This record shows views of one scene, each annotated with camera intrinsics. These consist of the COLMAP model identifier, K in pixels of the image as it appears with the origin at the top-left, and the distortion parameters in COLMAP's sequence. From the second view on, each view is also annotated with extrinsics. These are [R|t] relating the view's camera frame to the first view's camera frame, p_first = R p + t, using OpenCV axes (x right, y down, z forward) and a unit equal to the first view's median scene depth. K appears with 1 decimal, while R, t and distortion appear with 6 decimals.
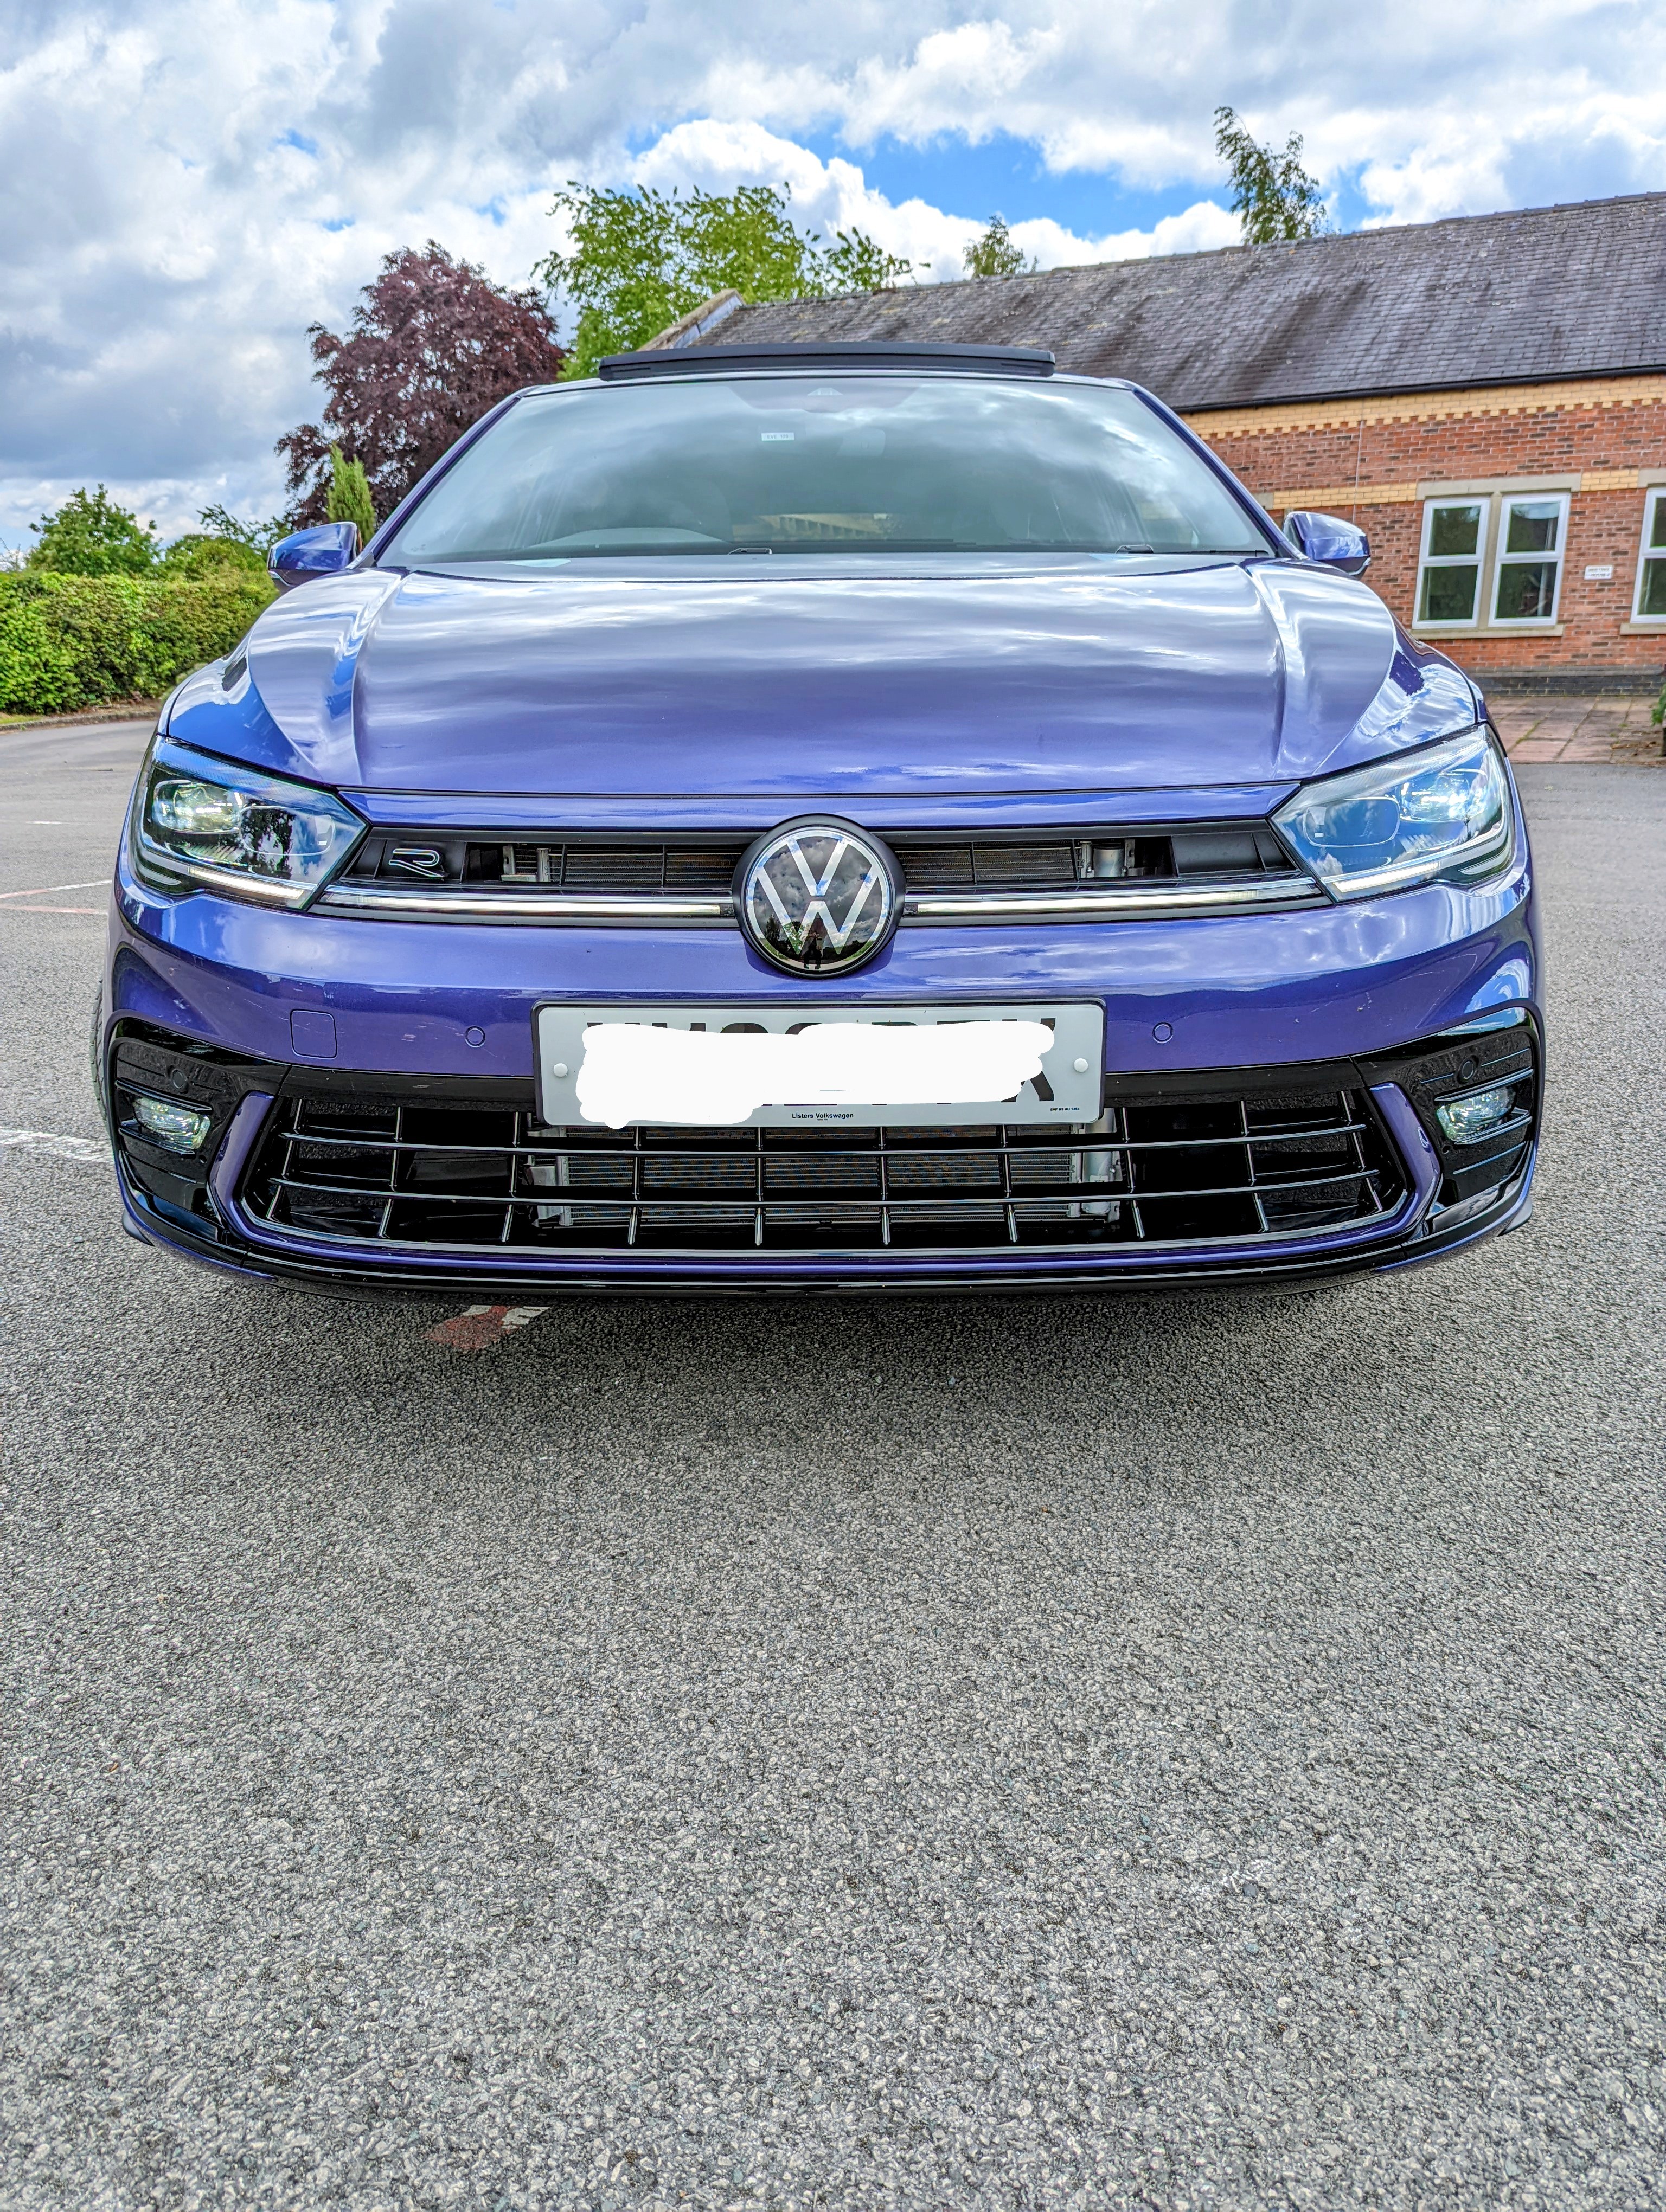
lens RADIAL K [[1754.4, 0, 862.8], [0, 1754.4, 1111.8], [0, 0, 1]] dist [0.015630, -0.001382]
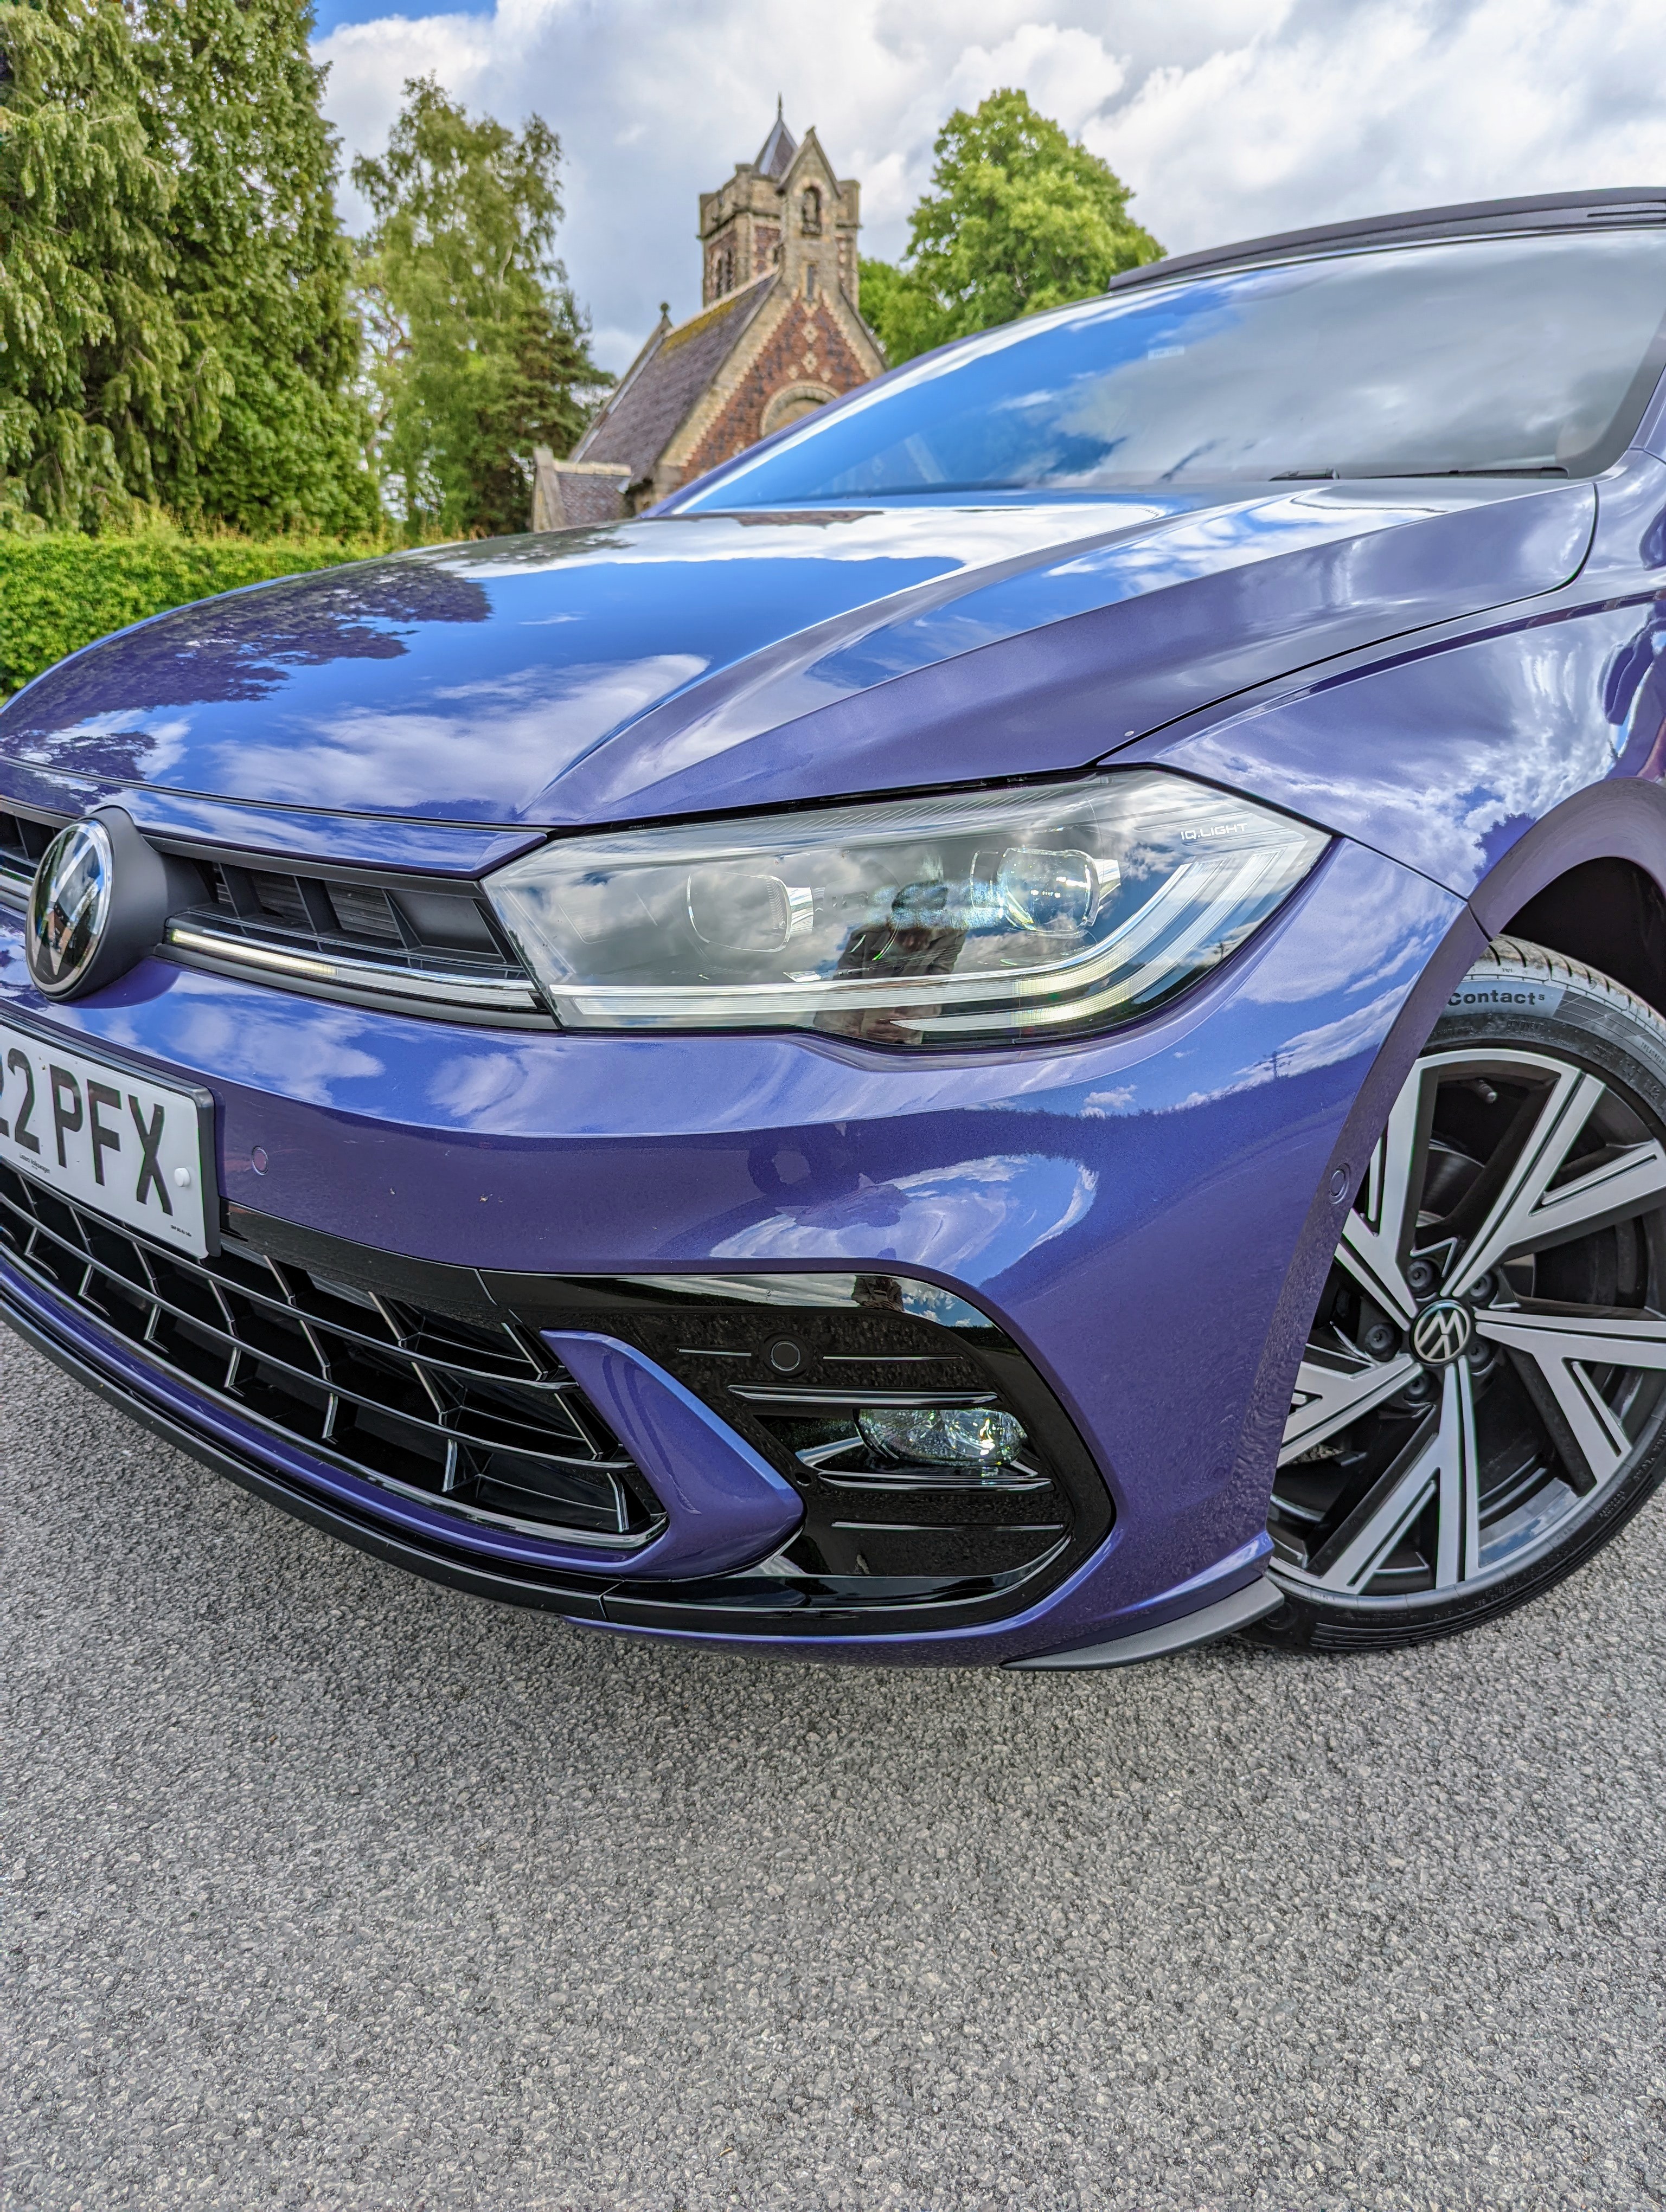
lens RADIAL K [[1754.4, 0, 862.8], [0, 1754.4, 1111.8], [0, 0, 1]] dist [0.015630, -0.001382]
pose [[0.694037, 0.215936, -0.686793, 0.105175], [-0.199222, 0.974312, 0.105012, -0.023982], [0.691826, 0.063942, 0.719227, 0.085446]]
